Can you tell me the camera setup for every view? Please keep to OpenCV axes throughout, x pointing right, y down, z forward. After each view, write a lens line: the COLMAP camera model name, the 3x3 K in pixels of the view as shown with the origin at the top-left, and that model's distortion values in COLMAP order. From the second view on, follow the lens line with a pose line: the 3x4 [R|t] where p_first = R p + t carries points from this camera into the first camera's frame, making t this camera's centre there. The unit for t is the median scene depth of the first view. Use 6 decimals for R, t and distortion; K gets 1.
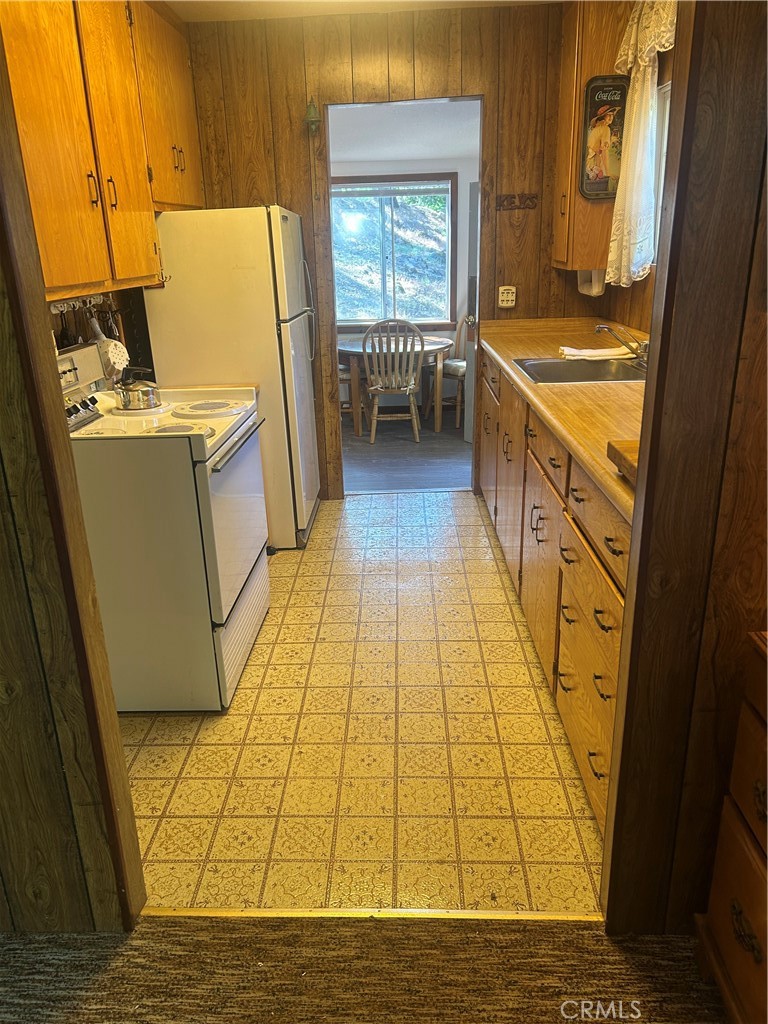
lens RADIAL K [[769.4, 0, 380.1], [0, 769.4, 524.9], [0, 0, 1]] dist [0.087502, -0.119574]
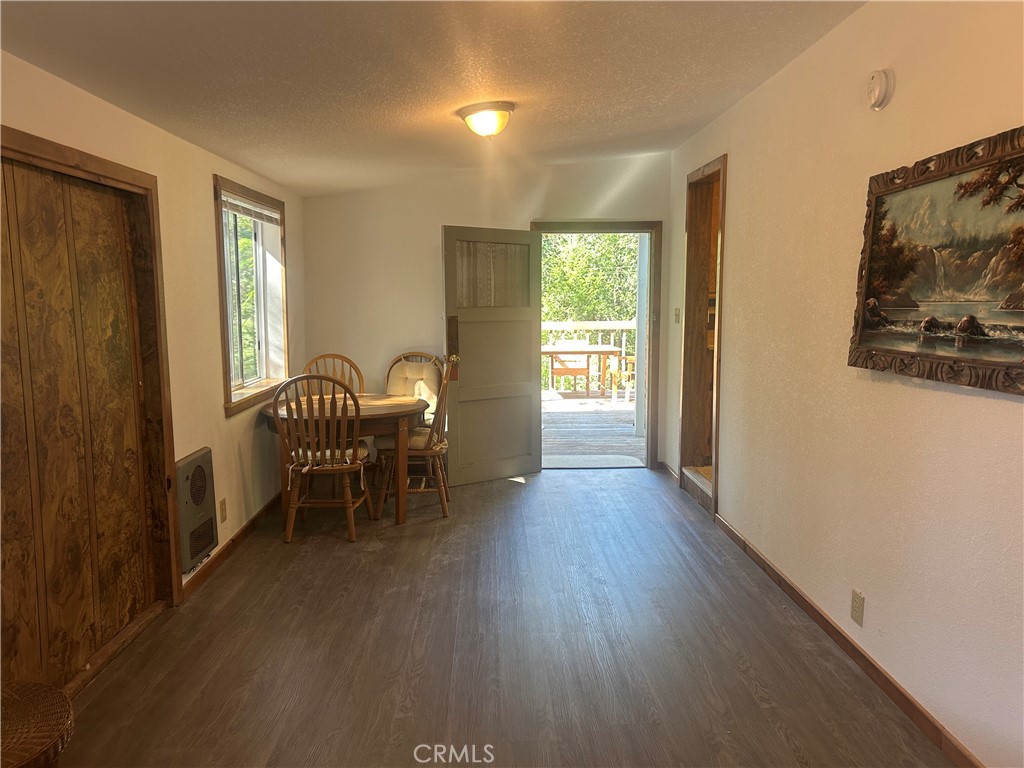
lens RADIAL K [[769.4, 0, 516.9], [0, 769.4, 392.8], [0, 0, 1]] dist [0.087502, -0.119574]
pose [[-0.068287, -0.095519, 0.993083, -0.709538], [0.355088, 0.927897, 0.113666, -0.260600], [-0.932335, 0.360394, -0.029446, 0.836306]]
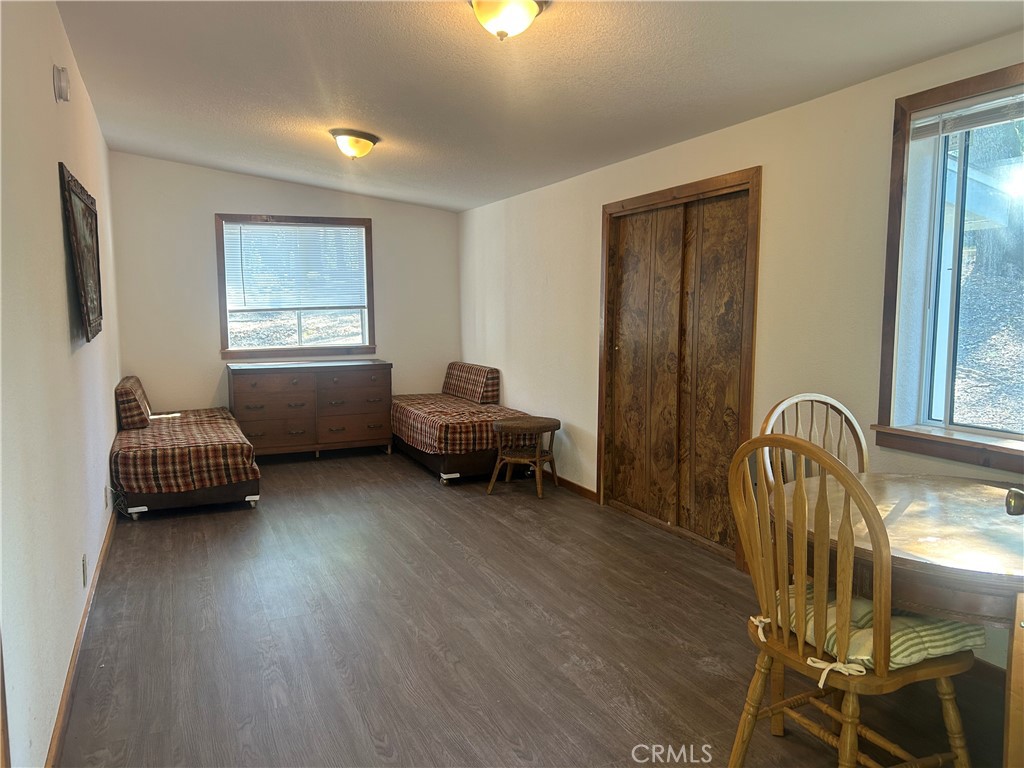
lens RADIAL K [[769.4, 0, 516.9], [0, 769.4, 392.8], [0, 0, 1]] dist [0.087502, -0.119574]
pose [[0.437372, 0.128501, -0.890053, 0.210347], [-0.327623, 0.944487, -0.024634, -0.203701], [0.837478, 0.302376, 0.455192, 0.660567]]
